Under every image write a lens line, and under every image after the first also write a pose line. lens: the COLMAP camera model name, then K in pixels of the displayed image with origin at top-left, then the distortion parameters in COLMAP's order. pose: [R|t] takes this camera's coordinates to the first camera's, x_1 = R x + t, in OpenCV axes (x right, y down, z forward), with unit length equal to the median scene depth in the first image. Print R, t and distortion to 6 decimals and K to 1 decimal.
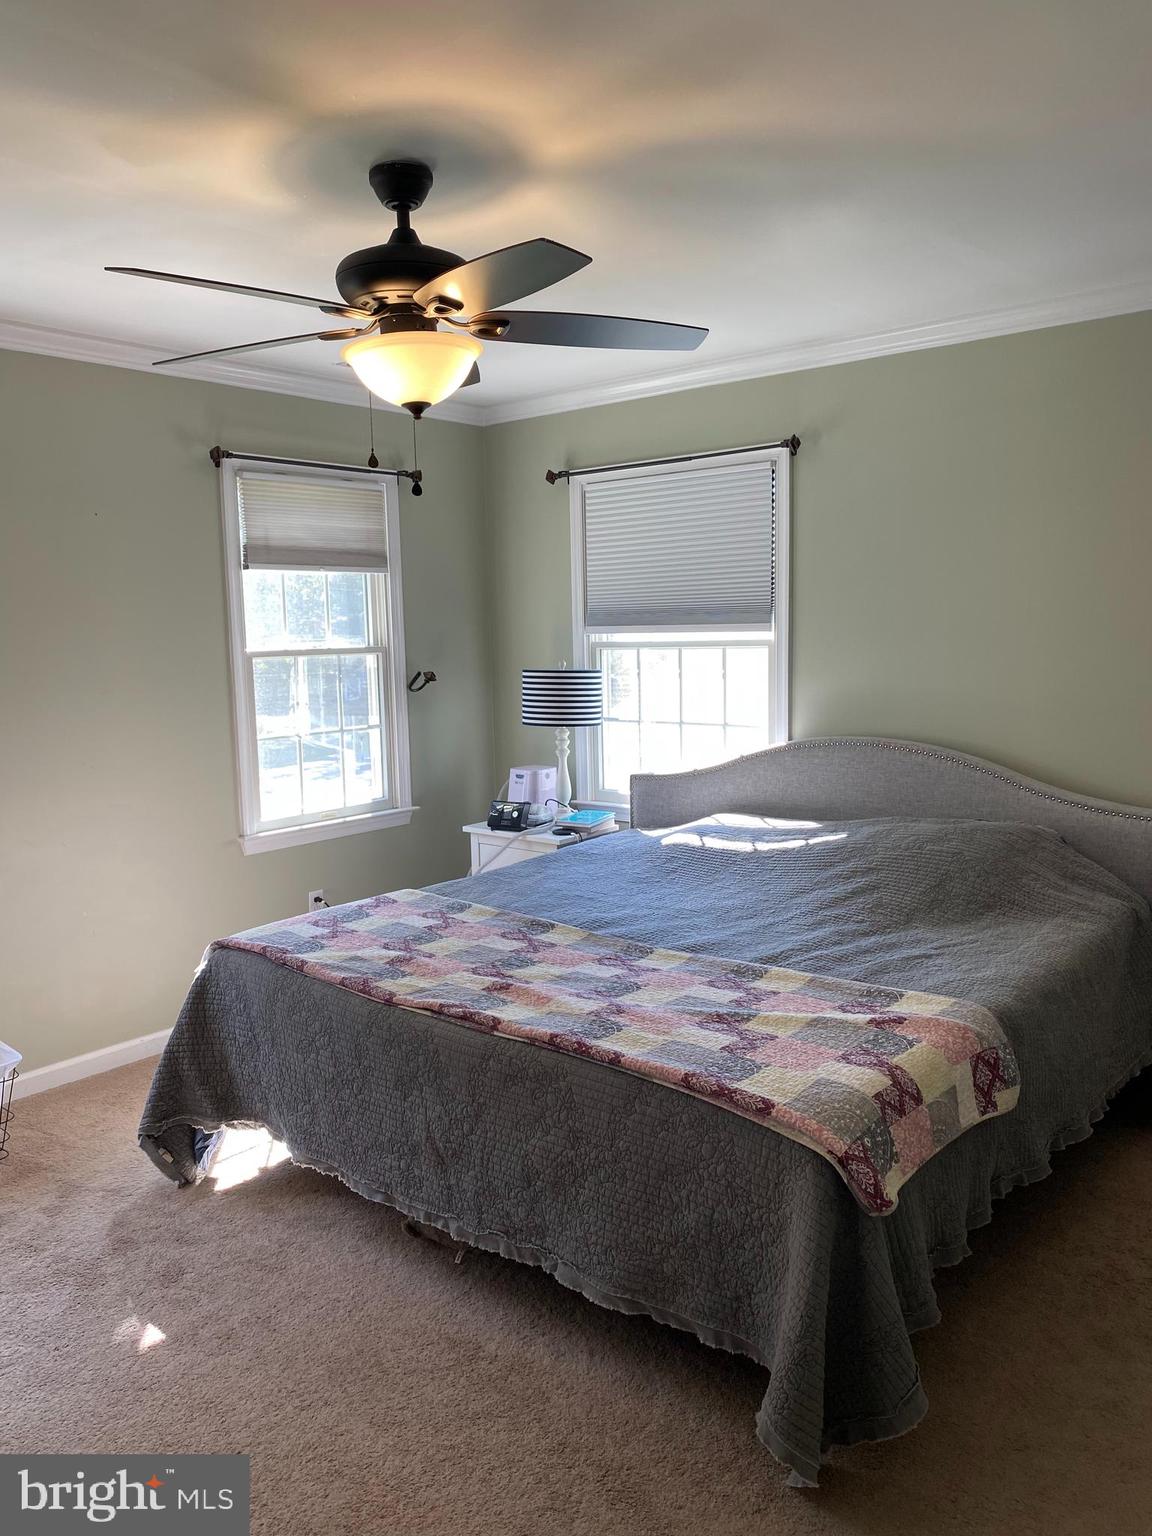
lens RADIAL K [[1178.2, 0, 576.5], [0, 1178.2, 769.6], [0, 0, 1]] dist [0.035063, -0.045954]
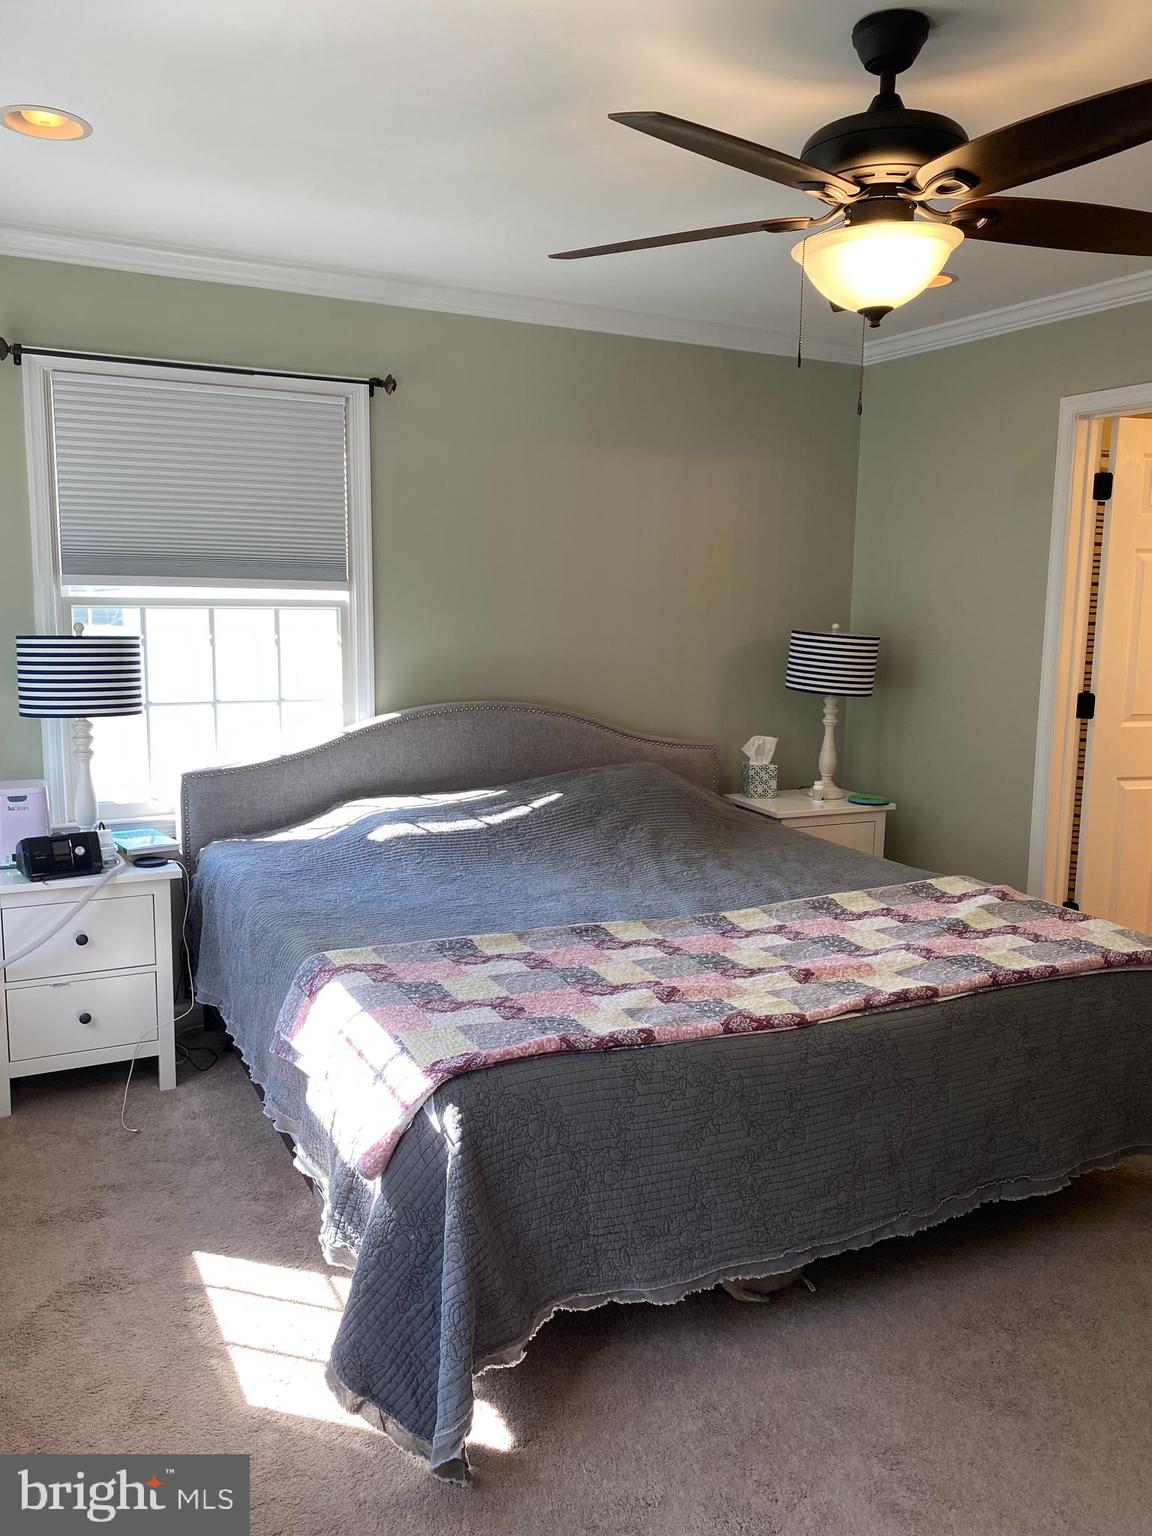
lens RADIAL K [[1178.2, 0, 575.8], [0, 1178.2, 766.4], [0, 0, 1]] dist [0.035063, -0.045954]
pose [[0.382796, -0.103464, 0.918021, -0.800553], [0.089604, 0.993182, 0.074572, -0.049210], [-0.919477, 0.053713, 0.389457, 0.674121]]
